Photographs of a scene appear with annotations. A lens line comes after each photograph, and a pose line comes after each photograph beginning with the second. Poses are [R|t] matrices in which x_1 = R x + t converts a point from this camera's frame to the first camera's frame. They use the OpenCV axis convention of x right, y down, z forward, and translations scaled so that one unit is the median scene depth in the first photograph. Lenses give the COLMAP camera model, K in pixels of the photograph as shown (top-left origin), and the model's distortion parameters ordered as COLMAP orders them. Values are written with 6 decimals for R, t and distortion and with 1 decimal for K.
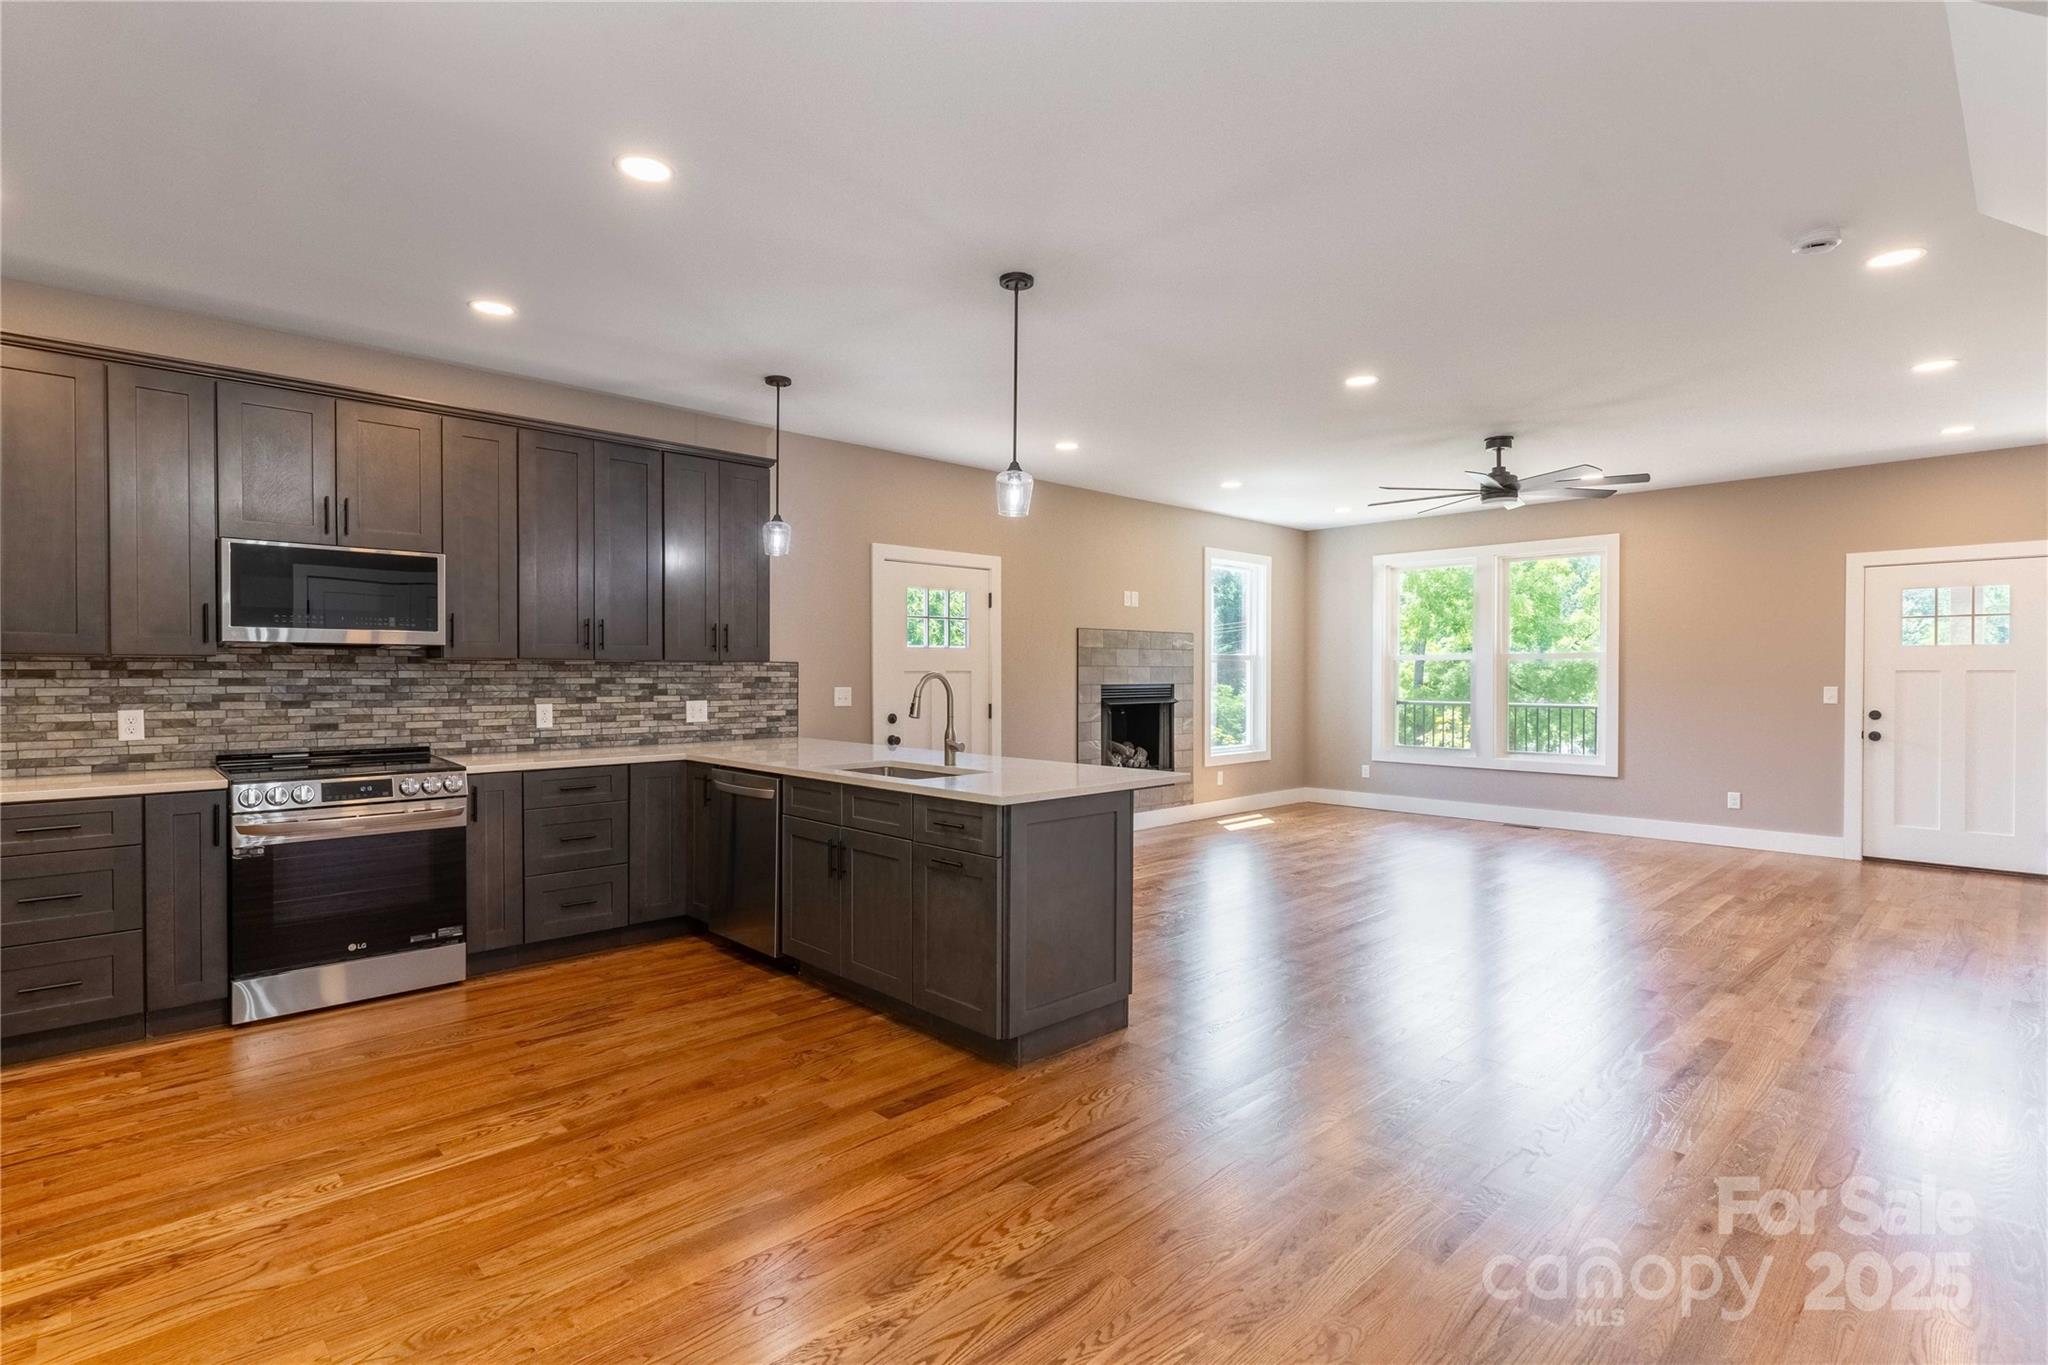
lens RADIAL K [[998.3, 0, 1028.3], [0, 998.3, 680.0], [0, 0, 1]] dist [0.004364, -0.001410]
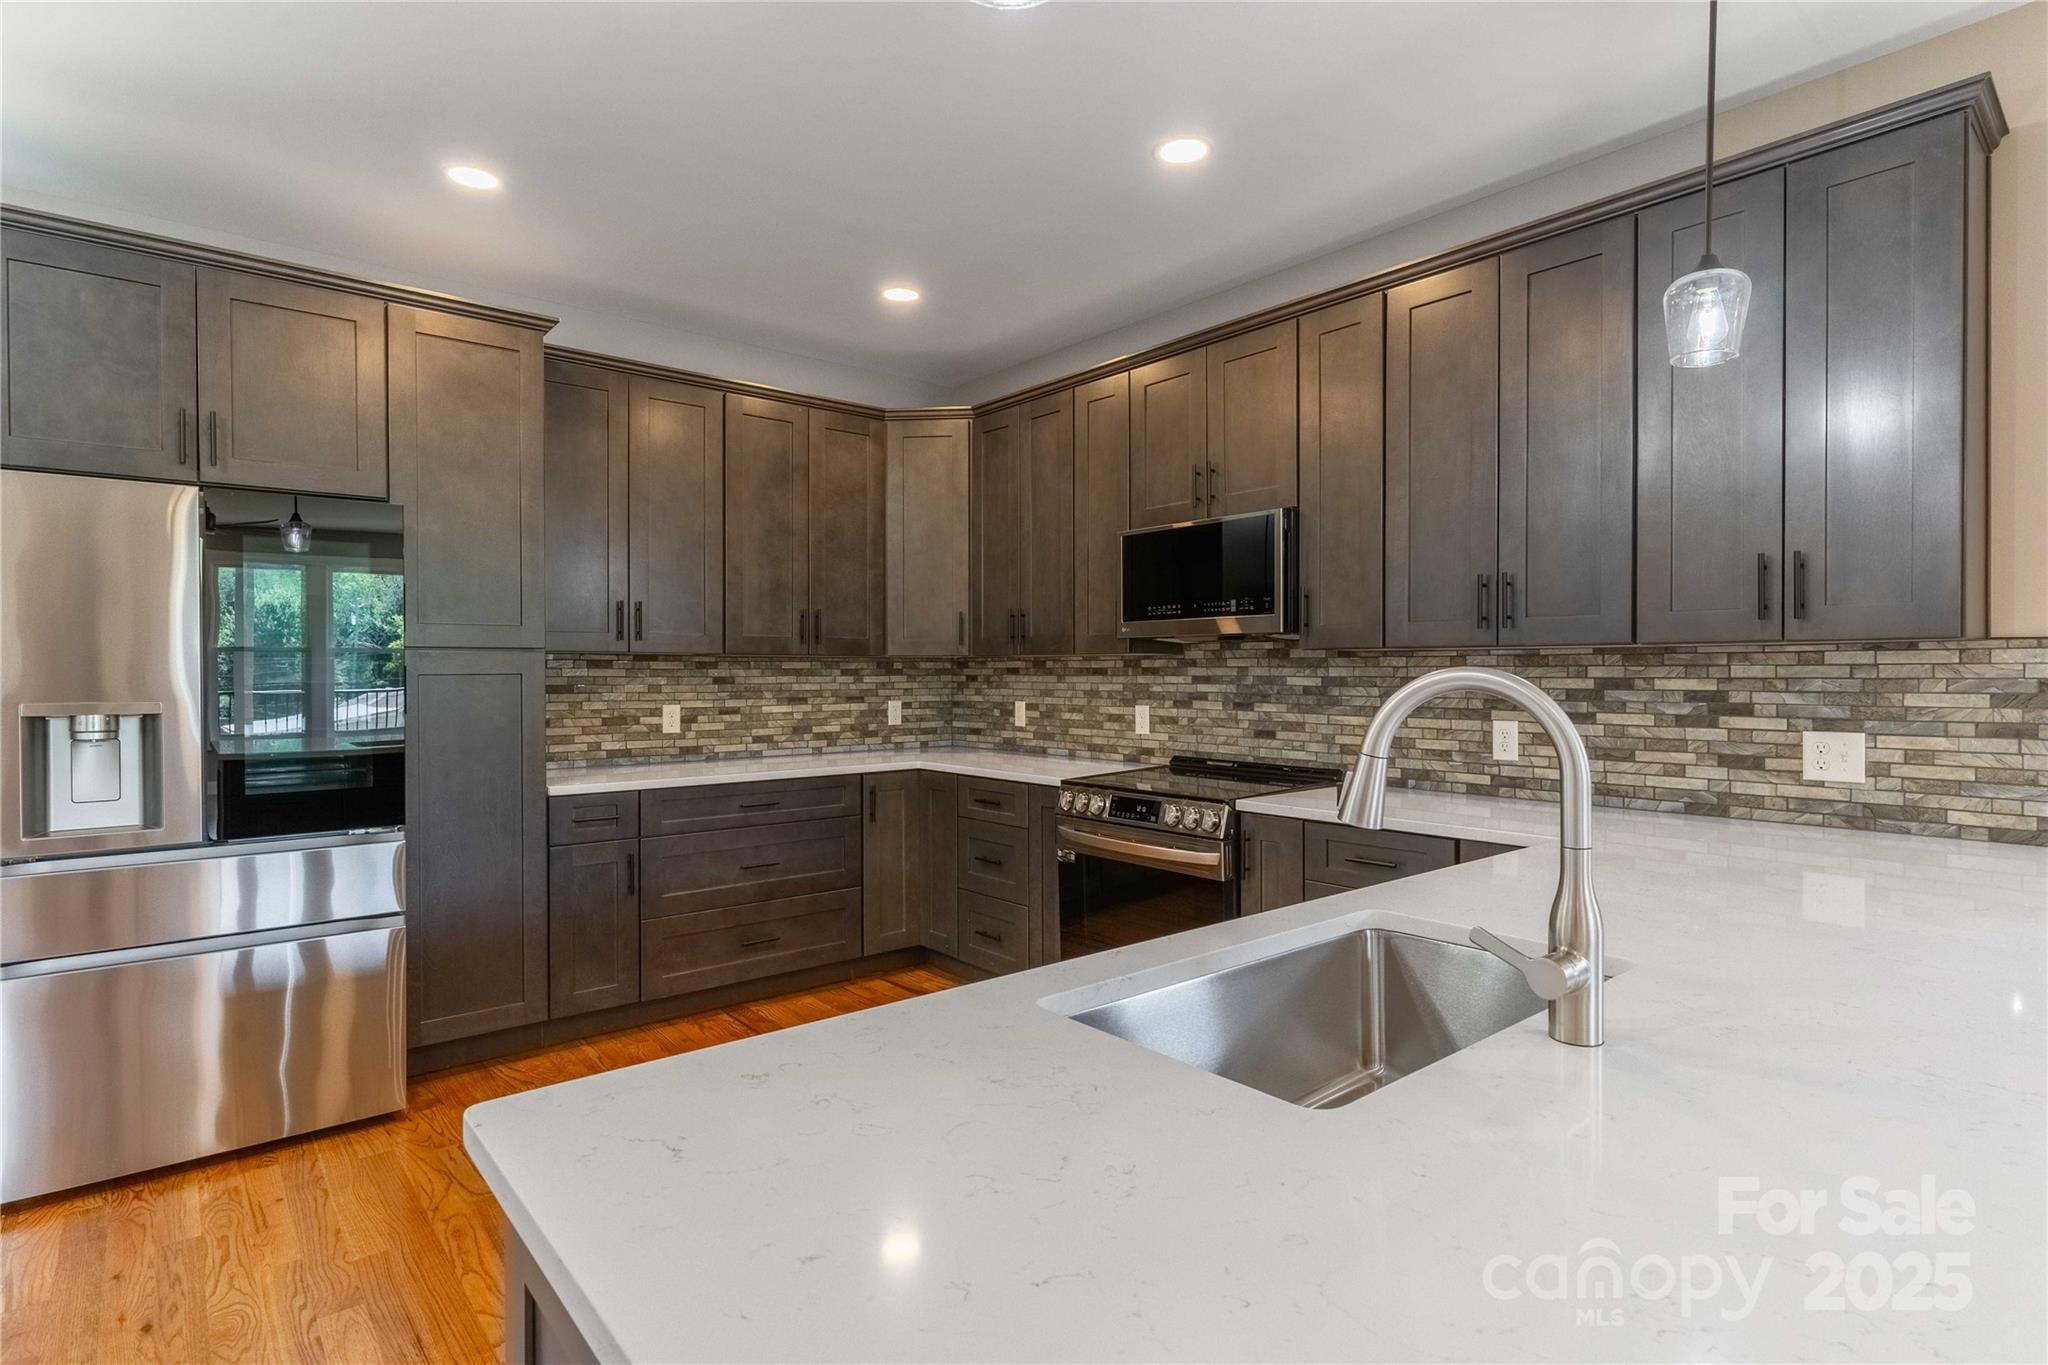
lens RADIAL K [[1047.3, 0, 1030.8], [0, 1047.3, 676.6], [0, 0, 1]] dist [0.002163, 0.000625]
pose [[-0.075589, 0.006377, -0.997119, 0.186058], [-0.004237, 0.999968, 0.006716, -0.006503], [0.997130, 0.004733, -0.075559, 0.841025]]
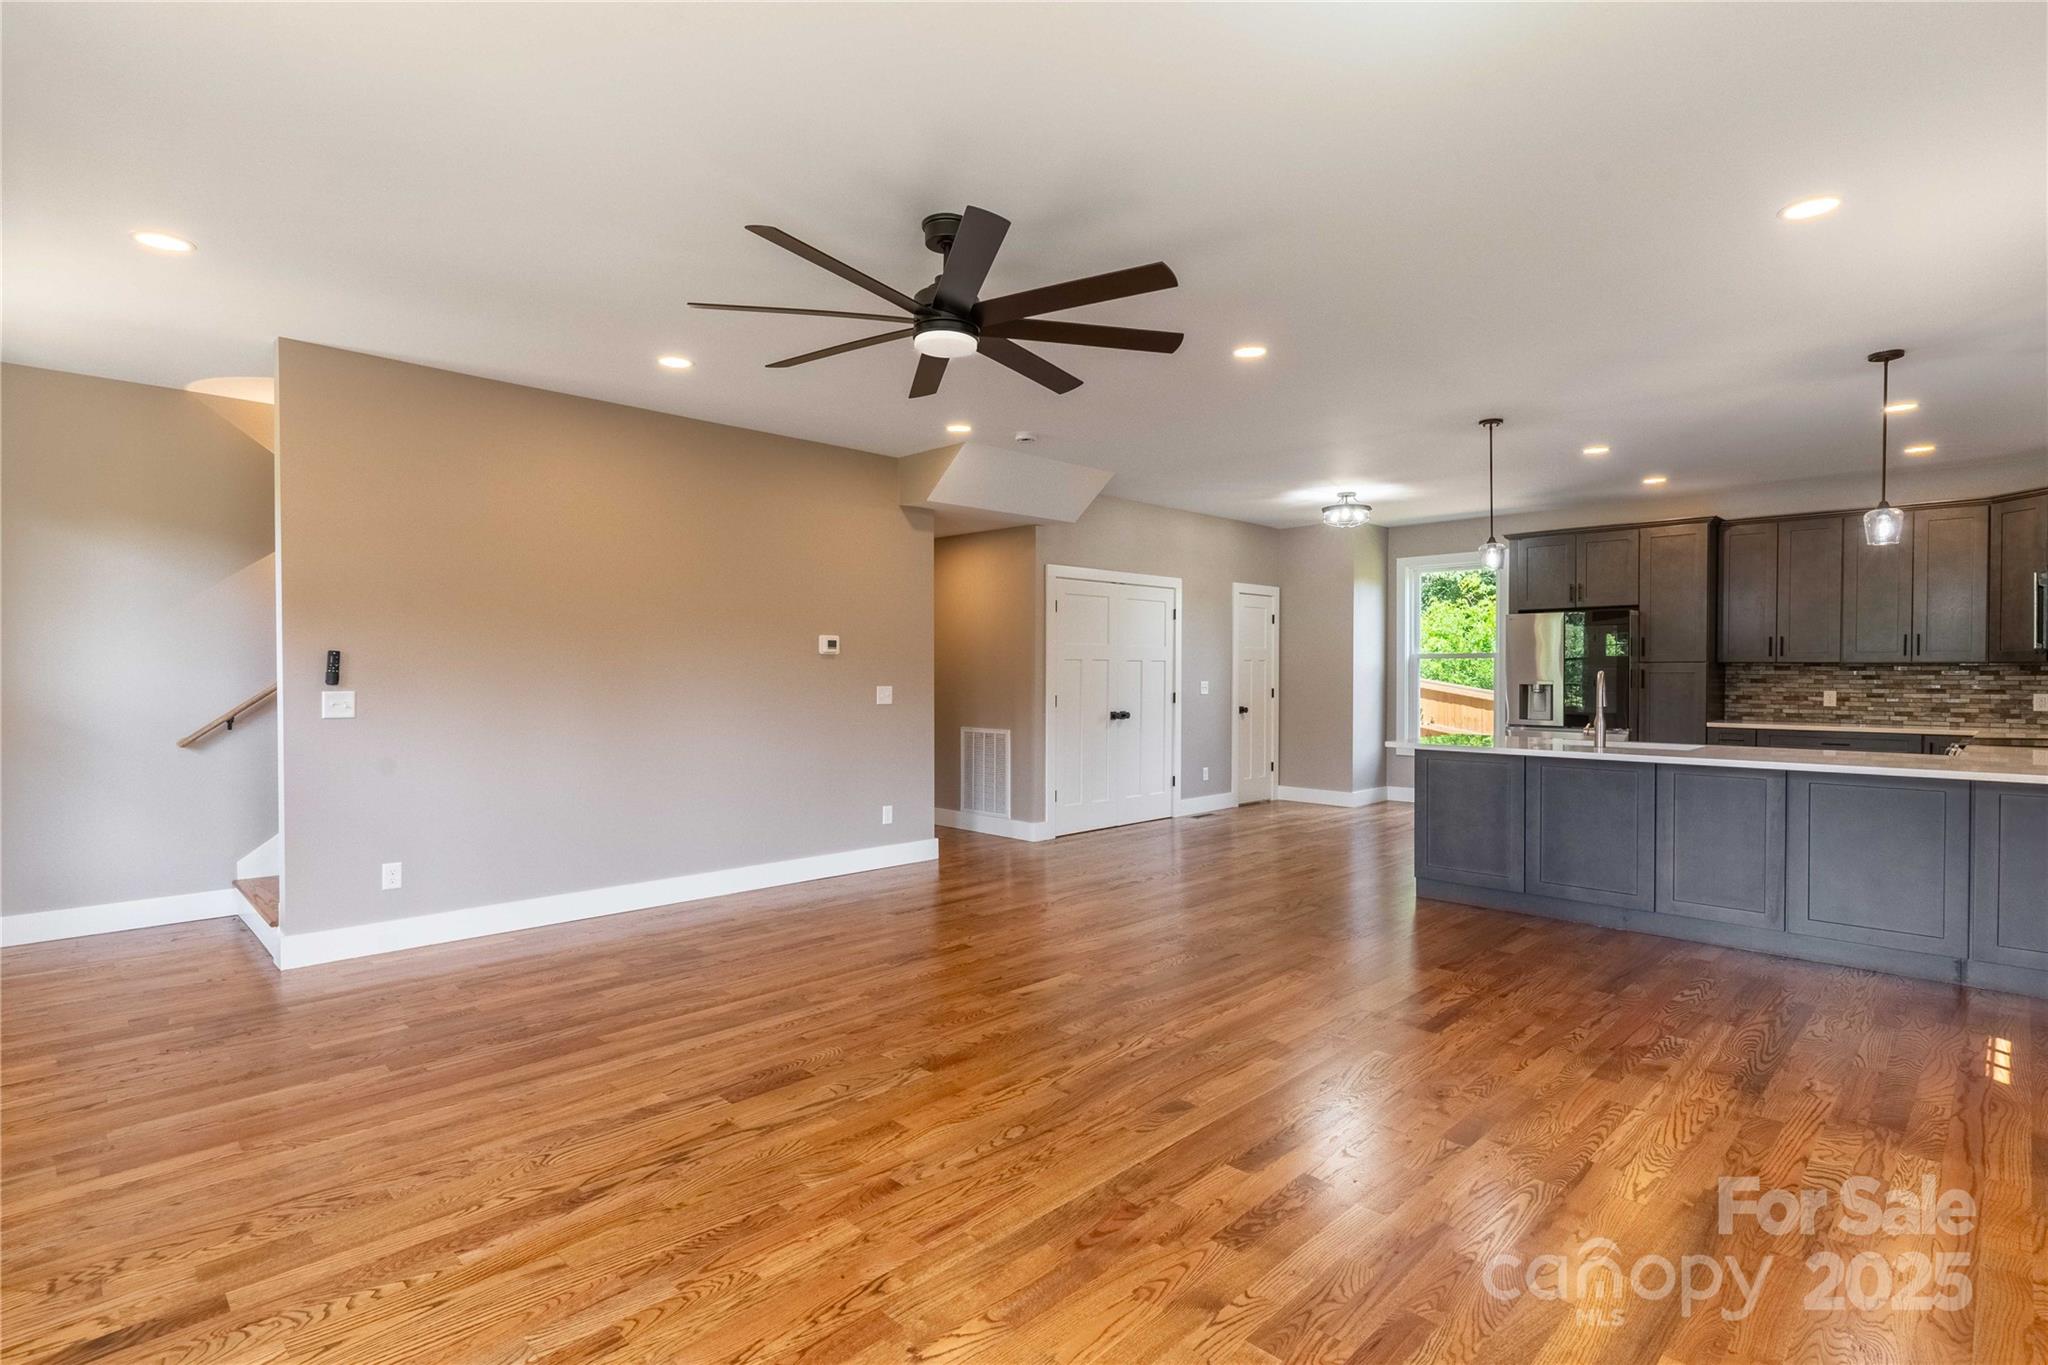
lens RADIAL K [[998.3, 0, 1039.1], [0, 998.3, 685.3], [0, 0, 1]] dist [0.004364, -0.001410]
pose [[-0.999788, -0.000526, -0.020561, 0.591244], [-0.000959, 0.999778, 0.021035, -0.014855], [0.020546, 0.021050, -0.999567, 2.080047]]
